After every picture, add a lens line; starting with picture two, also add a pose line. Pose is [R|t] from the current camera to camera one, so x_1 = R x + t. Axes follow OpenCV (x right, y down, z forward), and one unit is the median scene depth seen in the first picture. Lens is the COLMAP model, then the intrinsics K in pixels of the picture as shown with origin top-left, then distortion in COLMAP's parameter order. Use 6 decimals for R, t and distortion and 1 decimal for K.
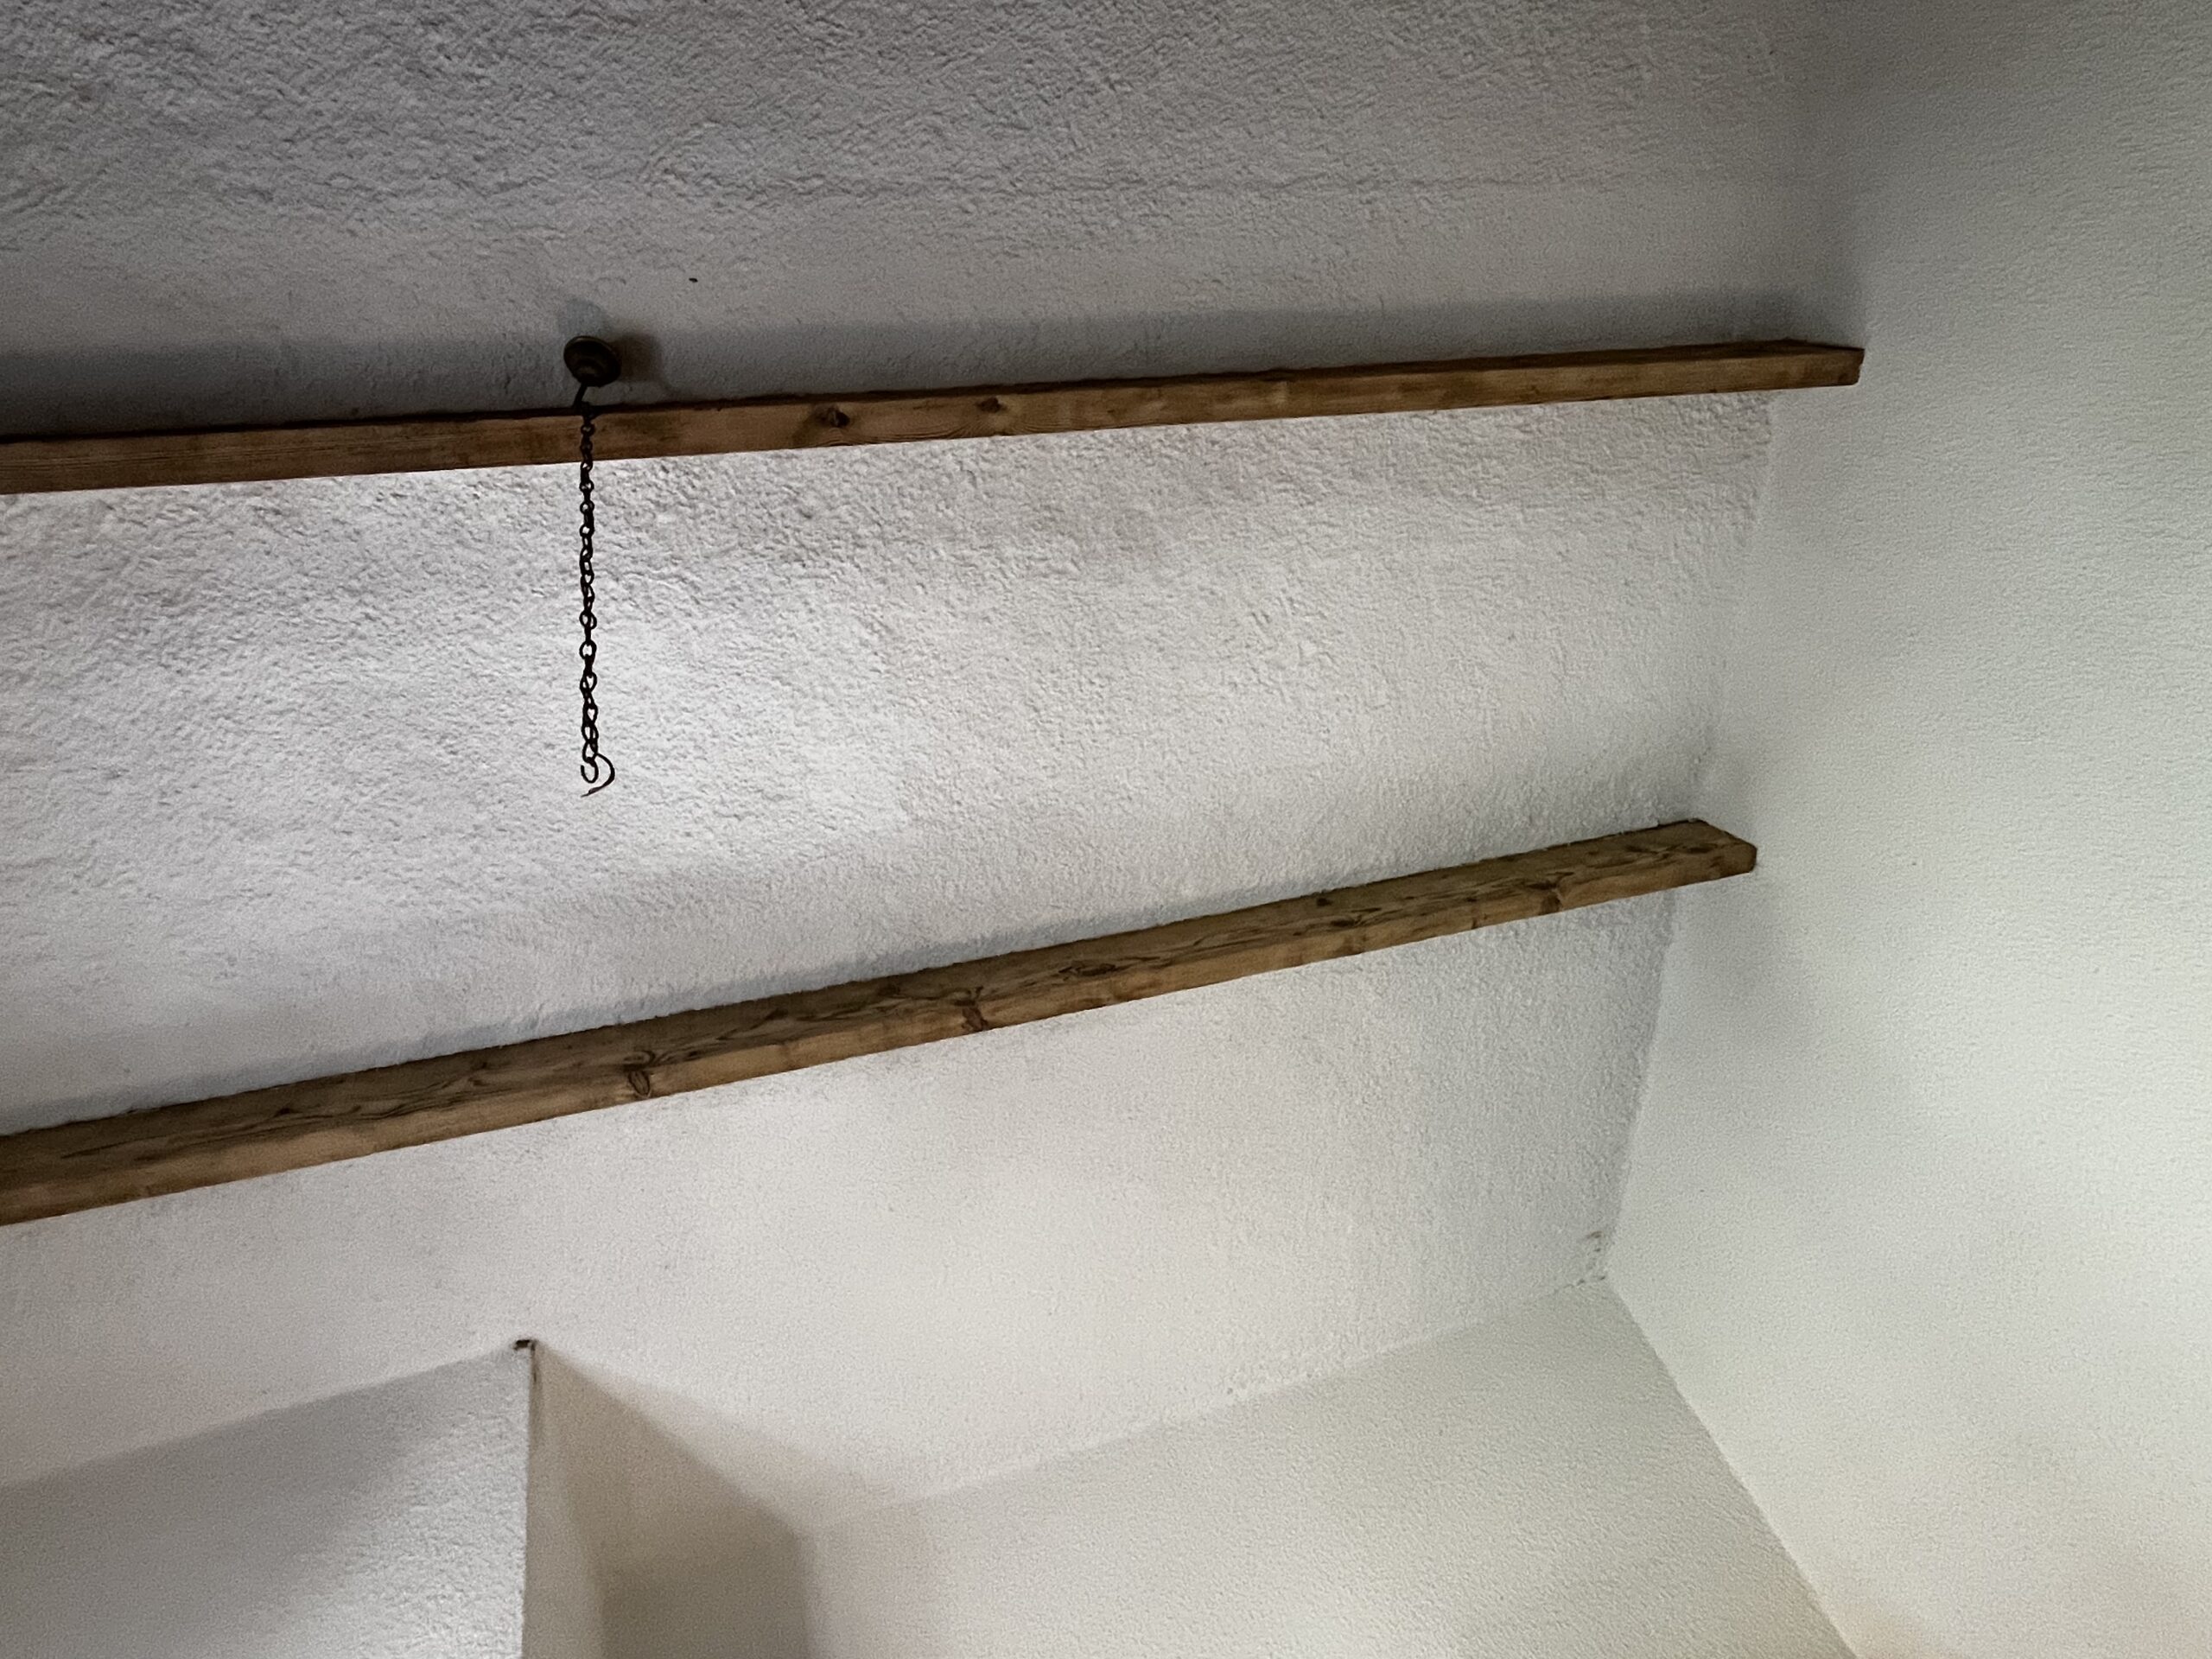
lens RADIAL K [[1205.7, 0, 1106.0], [0, 1205.7, 829.5], [0, 0, 1]] dist [-0.003624, -0.001350]
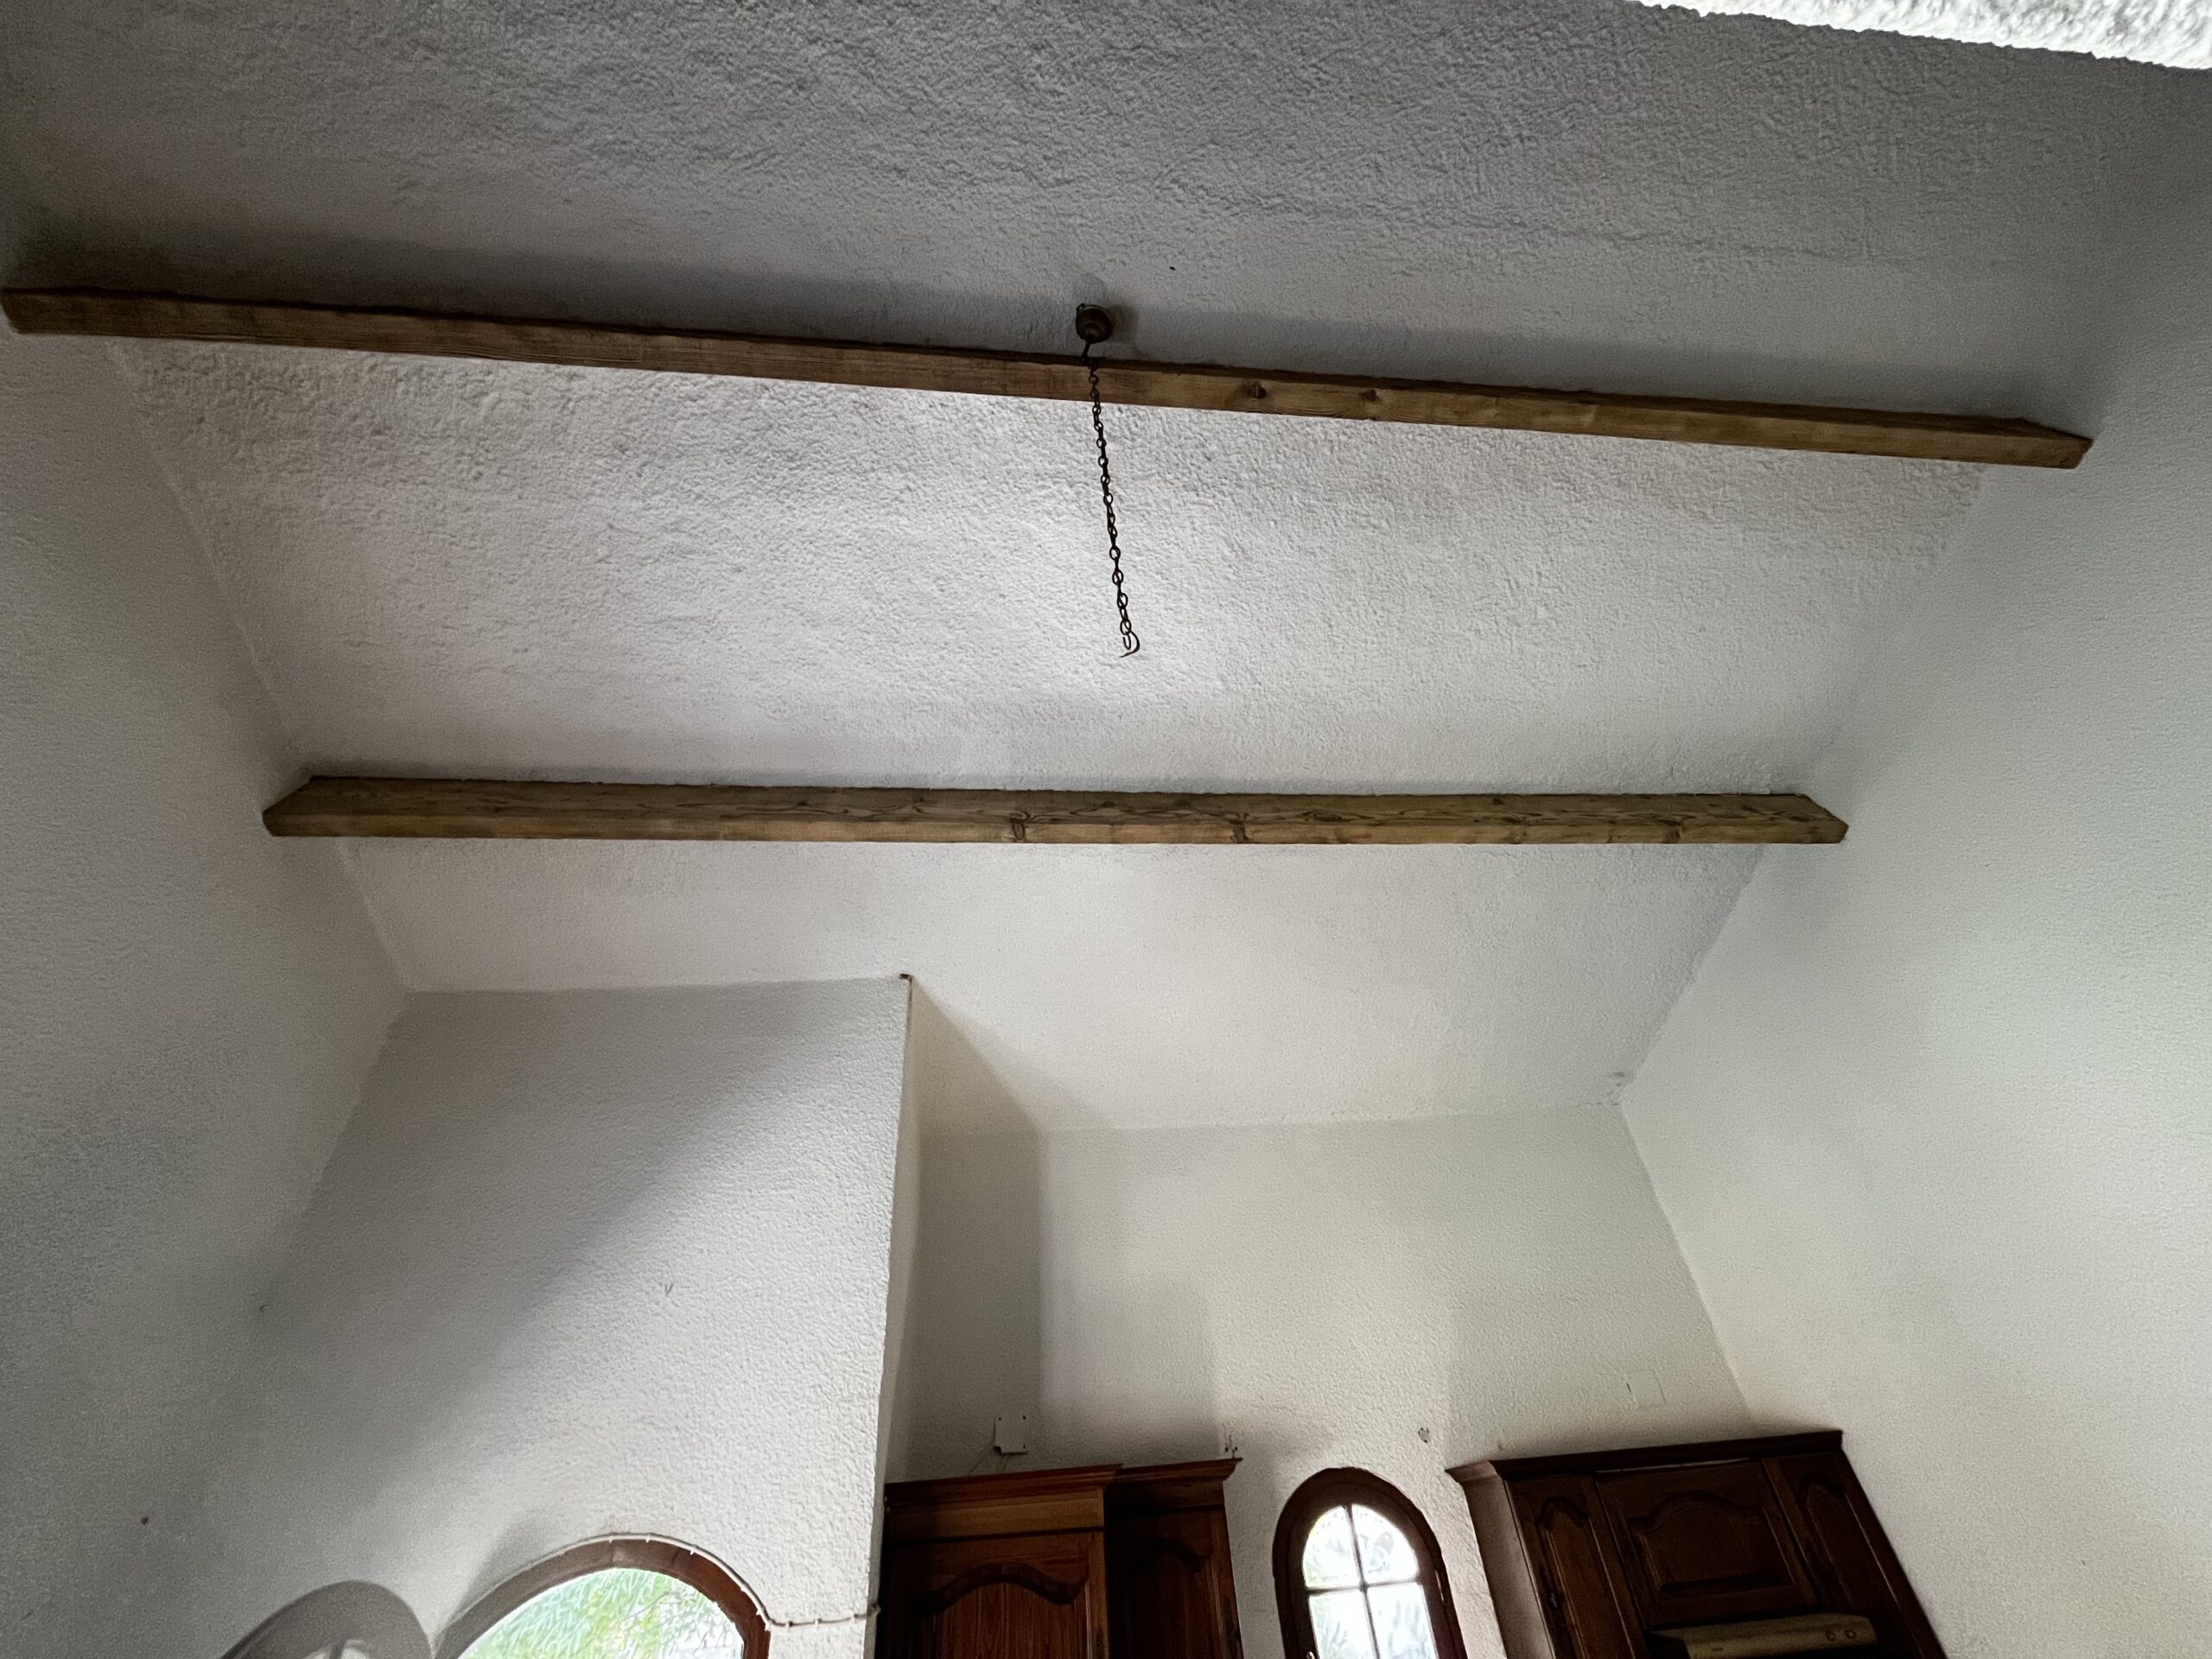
lens RADIAL K [[896.3, 0, 1106.0], [0, 896.3, 829.5], [0, 0, 1]] dist [-0.002950, -0.000922]
pose [[0.970743, 0.202795, -0.128580, -0.141263], [-0.179555, 0.968585, 0.172053, -0.004663], [0.159432, -0.143932, 0.976660, -0.076944]]
